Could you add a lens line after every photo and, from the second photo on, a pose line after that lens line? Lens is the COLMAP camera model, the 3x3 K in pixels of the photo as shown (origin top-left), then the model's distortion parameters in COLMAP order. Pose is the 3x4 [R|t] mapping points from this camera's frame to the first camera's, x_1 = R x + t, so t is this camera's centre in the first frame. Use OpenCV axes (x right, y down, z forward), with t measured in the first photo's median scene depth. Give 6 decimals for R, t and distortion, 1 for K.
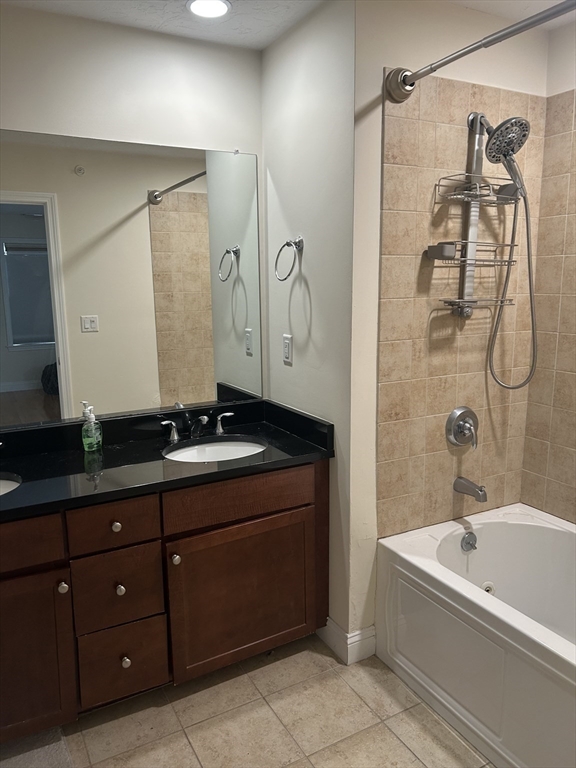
lens RADIAL K [[584.7, 0, 288.3], [0, 584.7, 382.9], [0, 0, 1]] dist [0.044438, -0.045780]
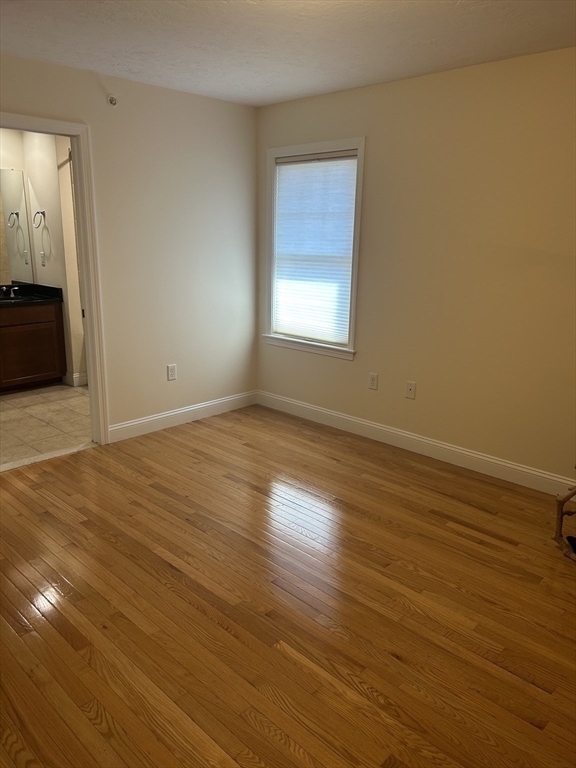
lens RADIAL K [[584.7, 0, 285.2], [0, 584.7, 385.6], [0, 0, 1]] dist [0.044438, -0.045780]
pose [[0.958008, -0.043140, 0.283479, 0.238471], [0.020356, 0.996355, 0.082834, 0.271477], [-0.286019, -0.073586, 0.955394, -1.543179]]
